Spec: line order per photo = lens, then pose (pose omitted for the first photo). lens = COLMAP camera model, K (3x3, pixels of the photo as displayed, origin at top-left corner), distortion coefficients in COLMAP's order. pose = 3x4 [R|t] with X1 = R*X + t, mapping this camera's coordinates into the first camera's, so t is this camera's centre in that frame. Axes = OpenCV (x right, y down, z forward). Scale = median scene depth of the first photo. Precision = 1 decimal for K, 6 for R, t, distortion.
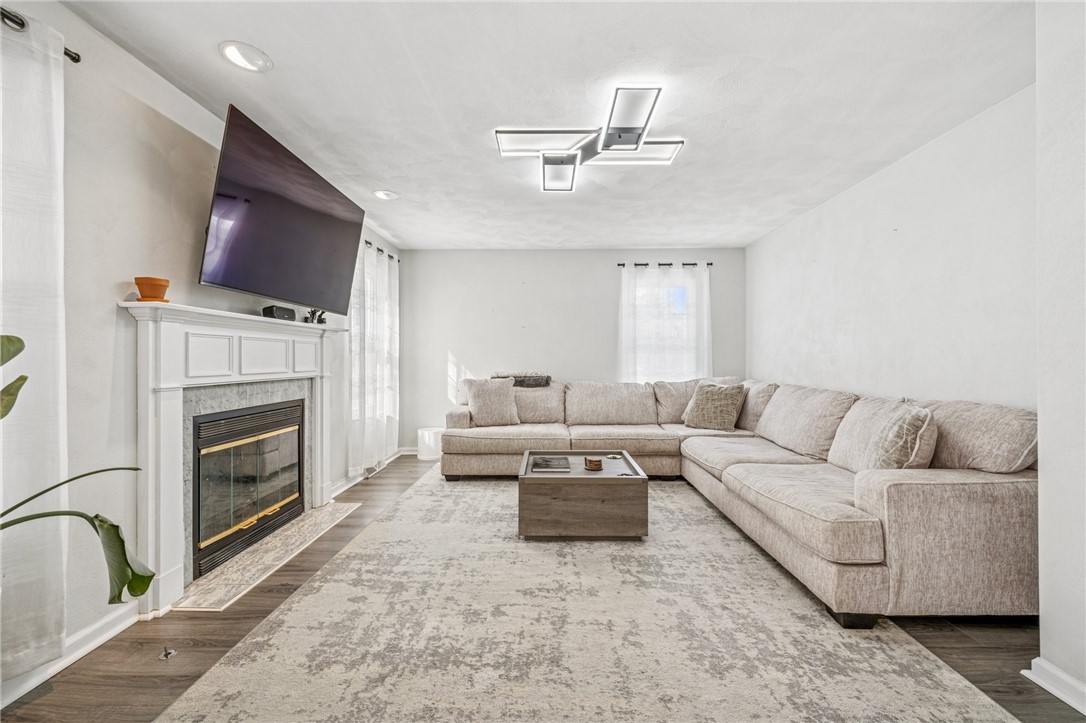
lens RADIAL K [[440.0, 0, 541.6], [0, 440.0, 357.4], [0, 0, 1]] dist [0.002907, 0.000188]
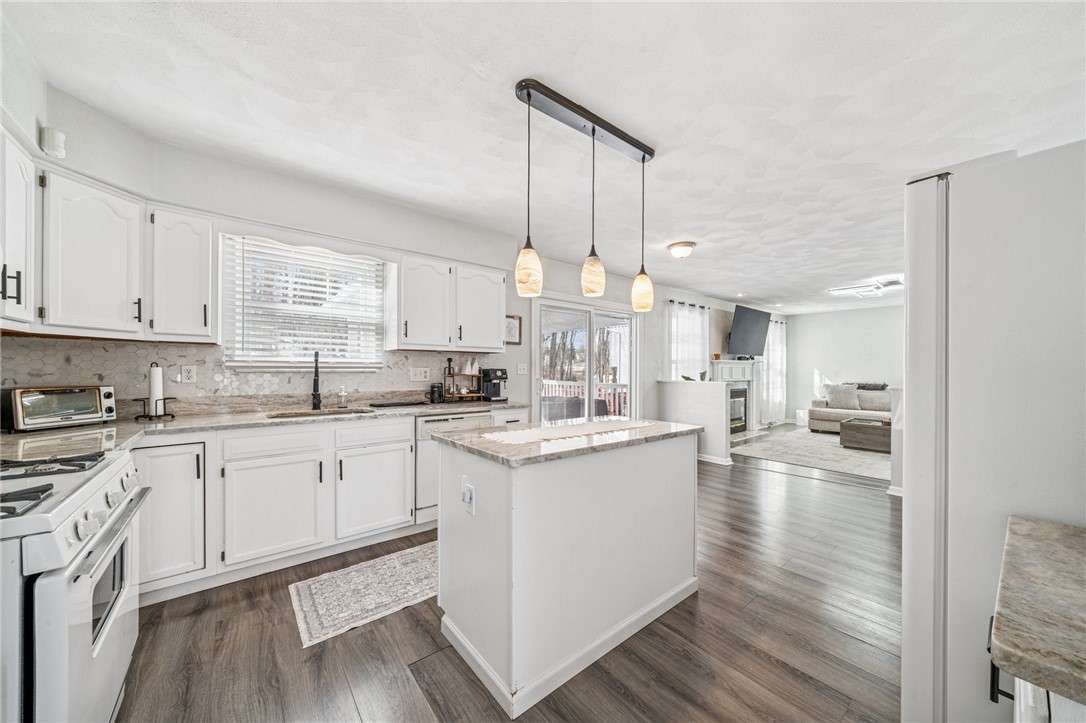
lens RADIAL K [[376.0, 0, 548.8], [0, 376.0, 369.8], [0, 0, 1]] dist [-0.004093, 0.000303]
pose [[0.646736, 0.007932, -0.762673, 0.476384], [-0.001682, 0.999958, 0.008973, -0.041464], [0.762712, -0.004520, 0.646723, -1.571317]]
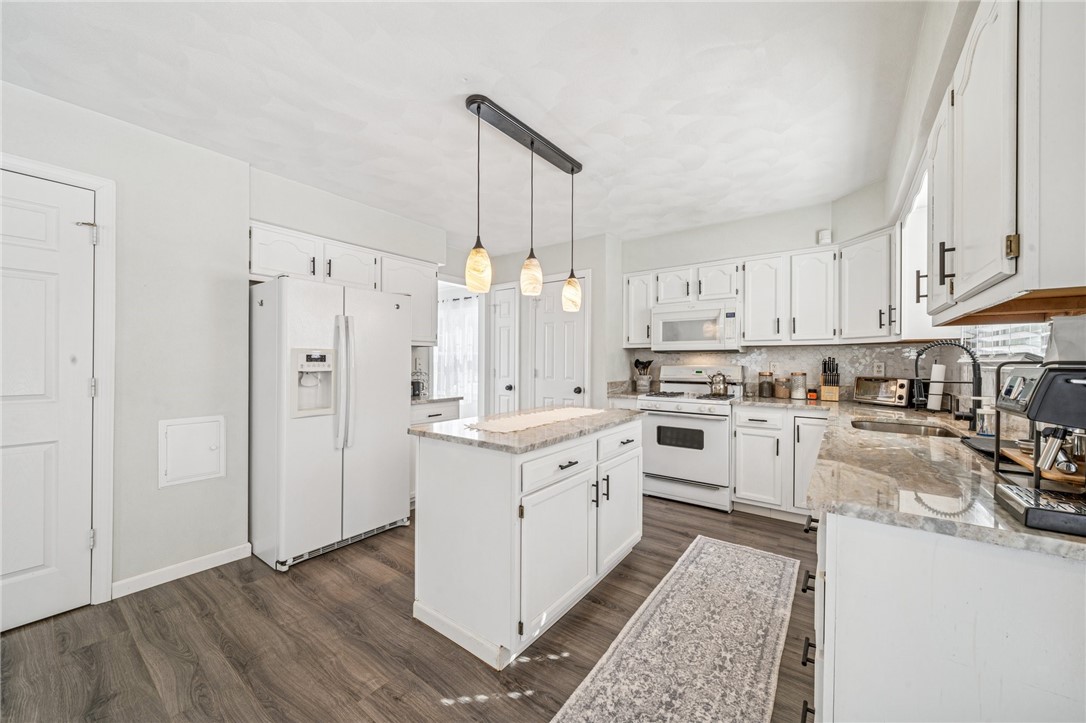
lens RADIAL K [[404.5, 0, 544.6], [0, 404.5, 364.7], [0, 0, 1]] dist [-0.001935, -0.000065]
pose [[-0.815030, -0.004632, 0.579401, -0.445345], [-0.006006, 0.999982, -0.000454, -0.031735], [-0.579388, -0.003850, -0.815043, -0.473551]]
